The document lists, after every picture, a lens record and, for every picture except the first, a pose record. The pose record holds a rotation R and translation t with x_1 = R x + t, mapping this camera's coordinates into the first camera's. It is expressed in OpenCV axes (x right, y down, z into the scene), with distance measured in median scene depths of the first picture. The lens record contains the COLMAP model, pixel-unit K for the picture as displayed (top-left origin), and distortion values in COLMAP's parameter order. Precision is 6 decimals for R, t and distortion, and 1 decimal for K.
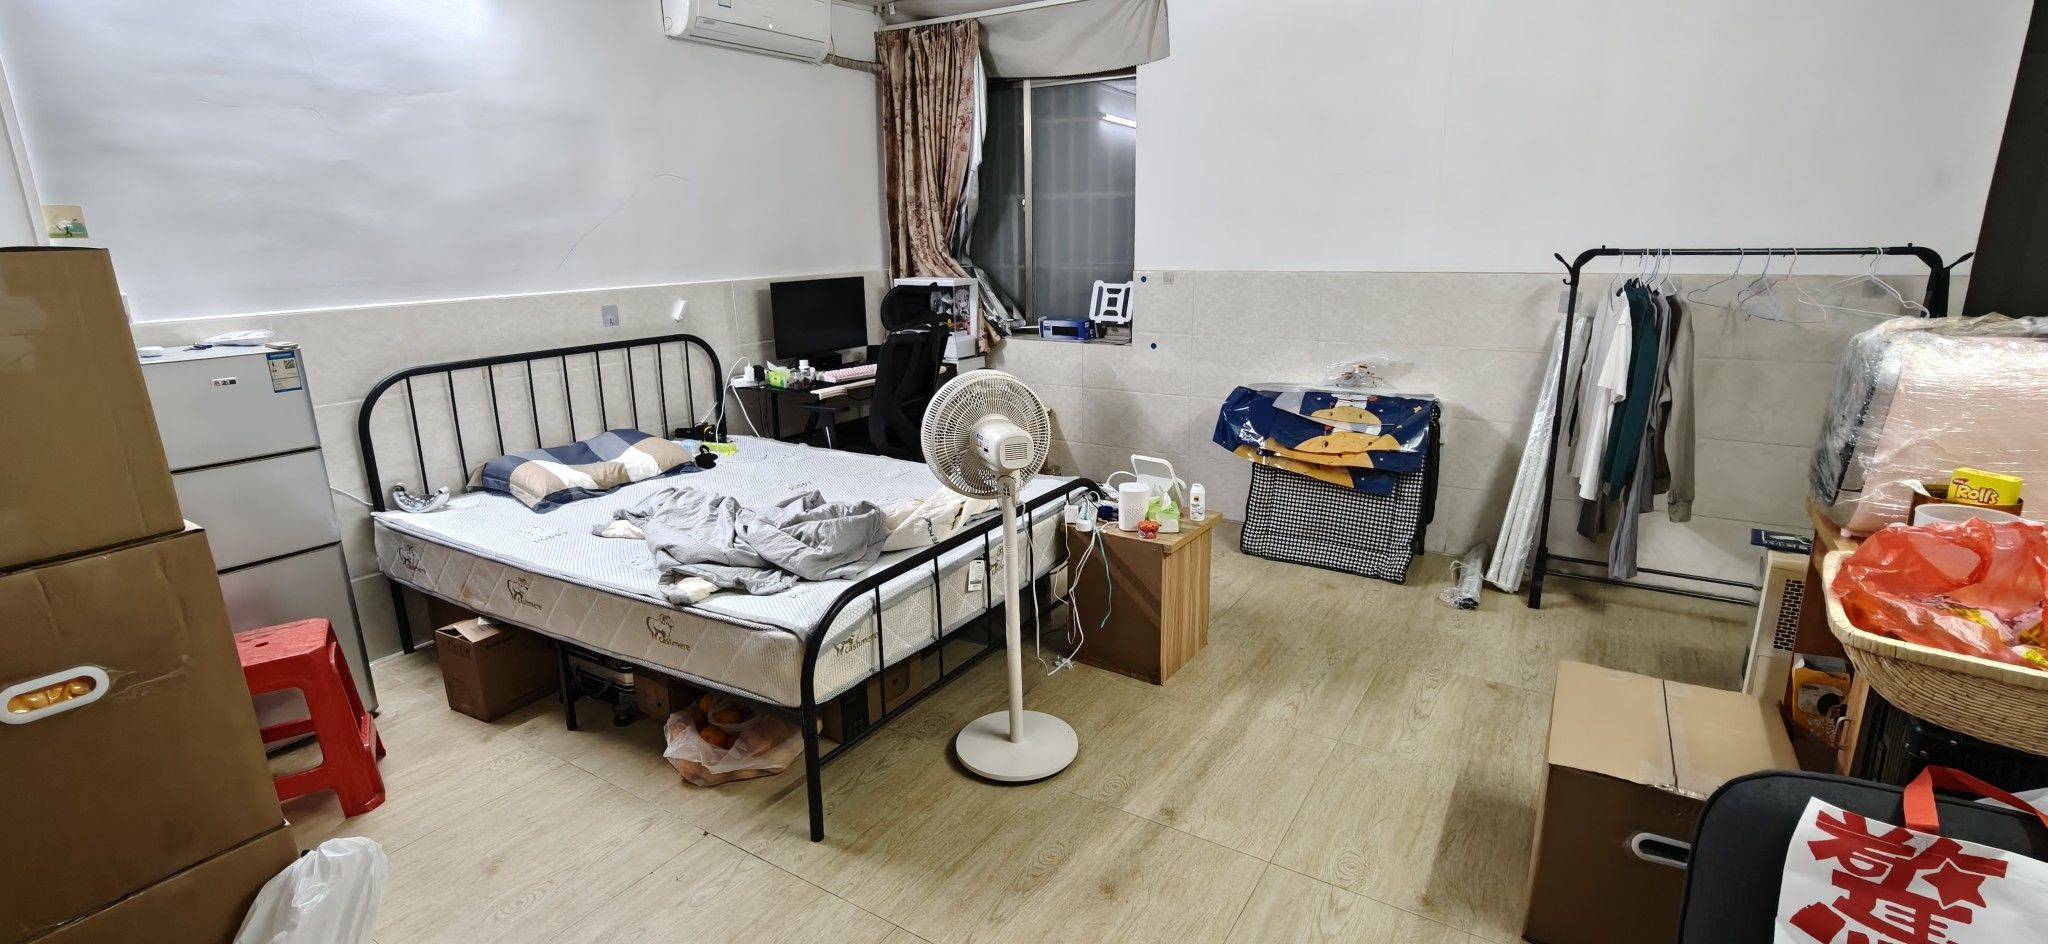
lens RADIAL K [[916.3, 0, 1024.0], [0, 916.3, 472.0], [0, 0, 1]] dist [0.000587, 0.000851]
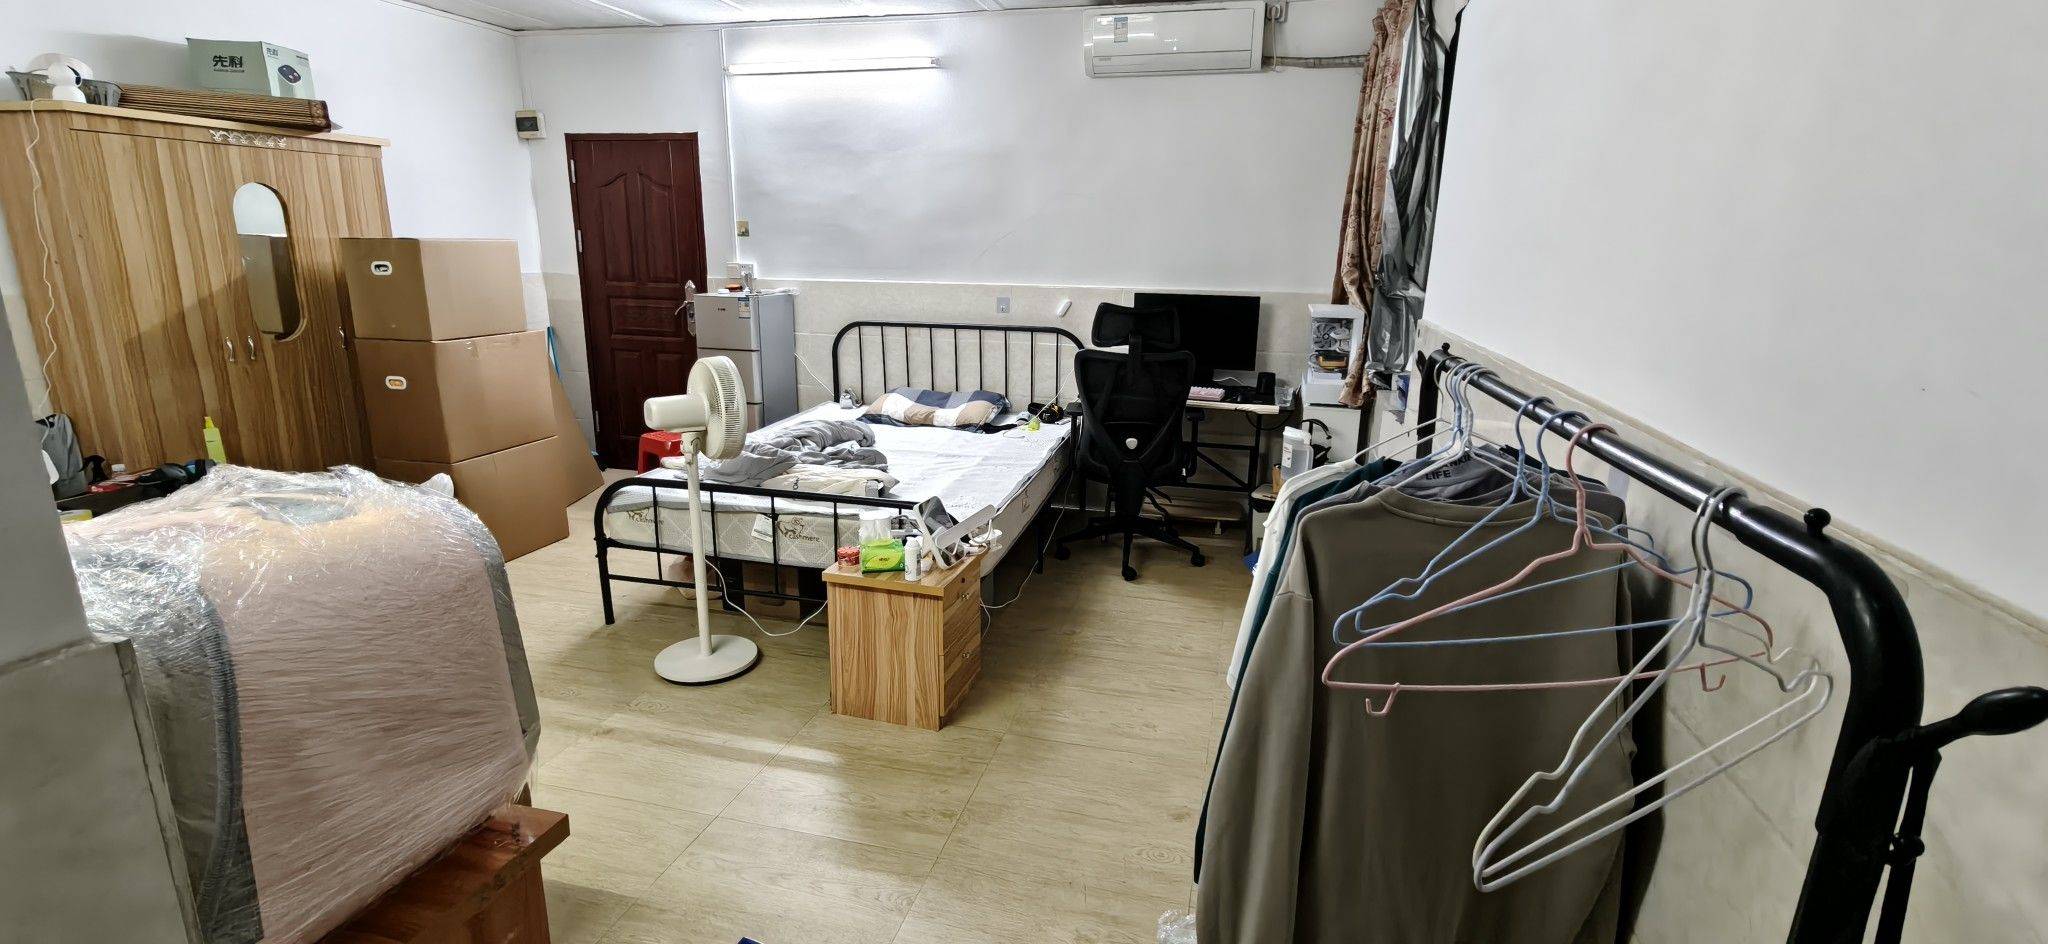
lens RADIAL K [[916.3, 0, 1024.0], [0, 916.3, 472.0], [0, 0, 1]] dist [0.000587, 0.000851]
pose [[0.316249, 0.260418, -0.912233, 0.918062], [-0.259395, 0.948679, 0.180896, -0.215465], [0.912524, 0.179420, 0.367570, 0.677936]]
